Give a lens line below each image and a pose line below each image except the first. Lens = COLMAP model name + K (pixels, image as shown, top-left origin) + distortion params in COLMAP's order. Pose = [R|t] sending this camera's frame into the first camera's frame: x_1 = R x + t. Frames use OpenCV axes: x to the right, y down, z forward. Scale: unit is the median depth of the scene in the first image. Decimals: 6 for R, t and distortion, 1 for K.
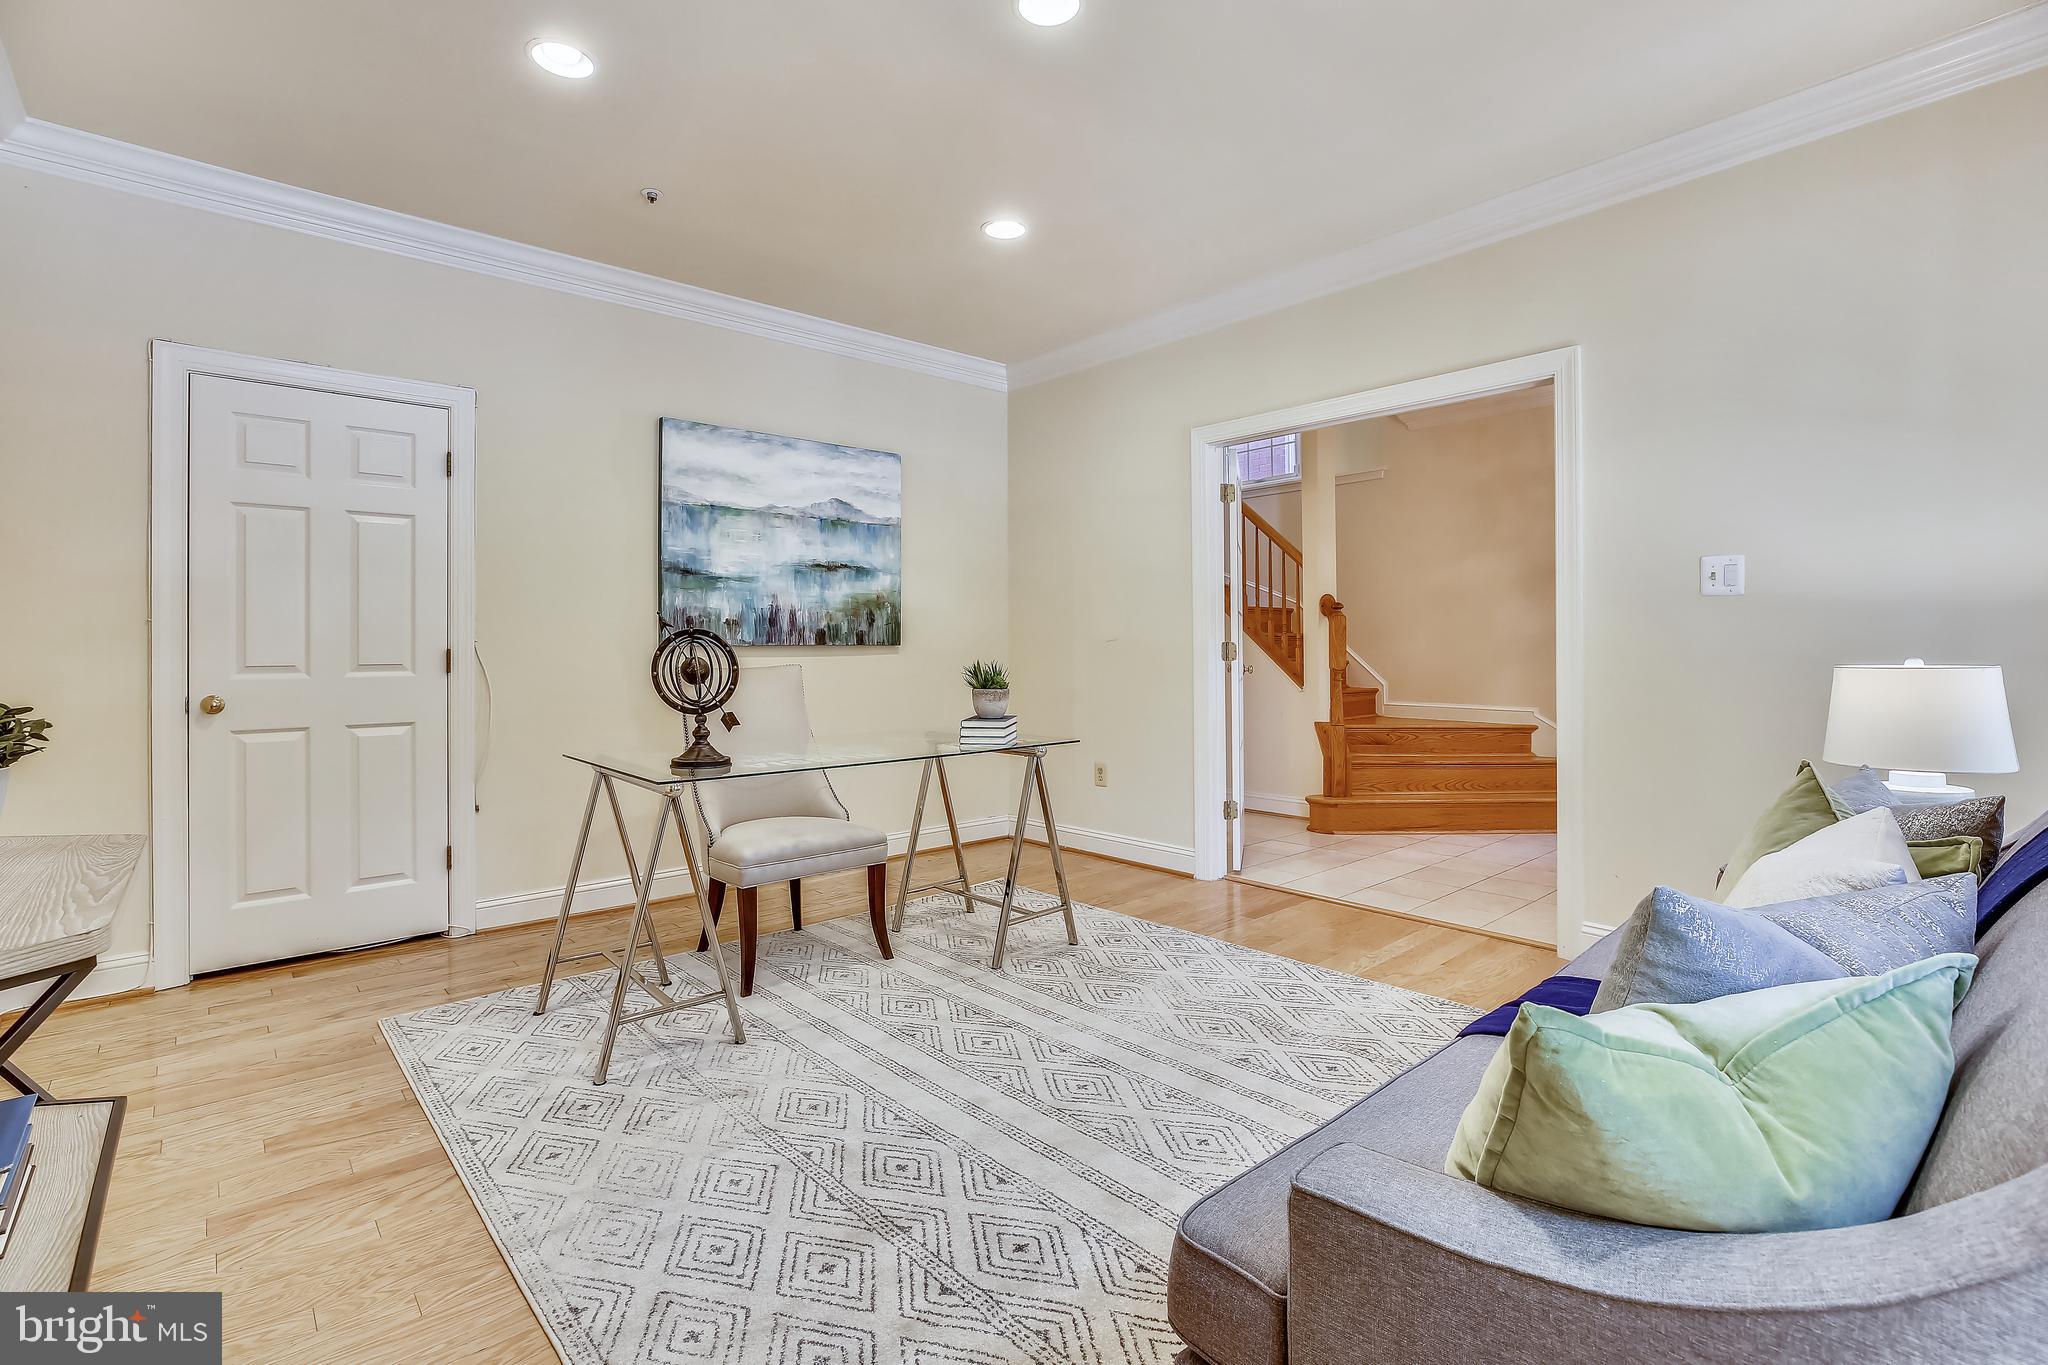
lens RADIAL K [[939.9, 0, 1024.3], [0, 939.9, 665.7], [0, 0, 1]] dist [-0.034988, 0.007996]
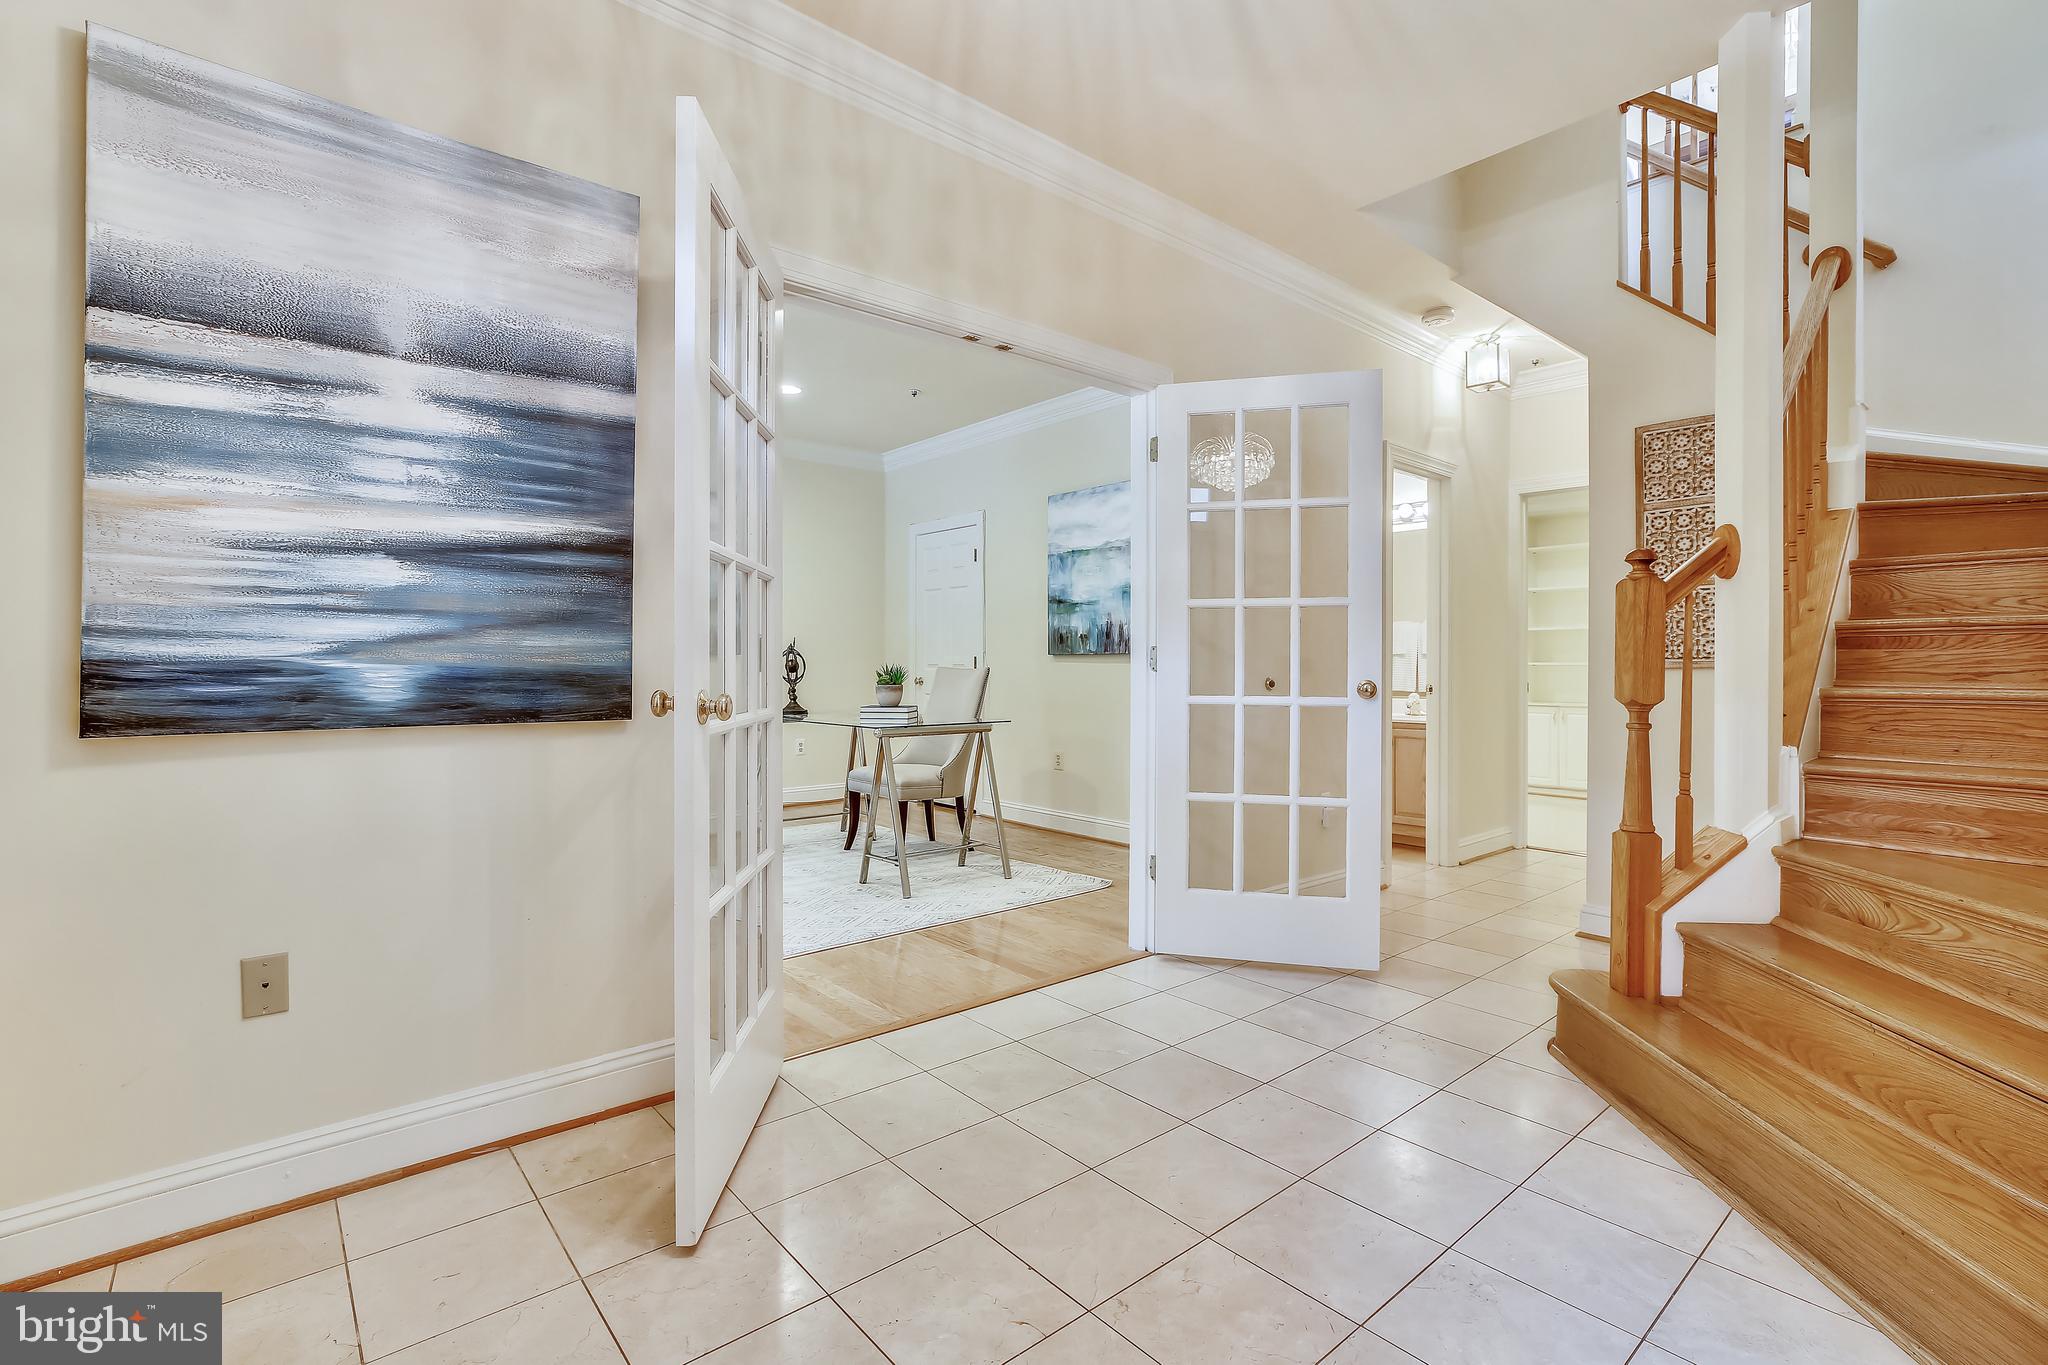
lens RADIAL K [[939.9, 0, 1024.1], [0, 939.9, 674.6], [0, 0, 1]] dist [-0.034988, 0.007996]
pose [[-0.031061, 0.014884, -0.999407, 1.013352], [-0.024380, 0.999580, 0.015644, -0.011424], [0.999220, 0.024851, -0.030685, 0.956757]]
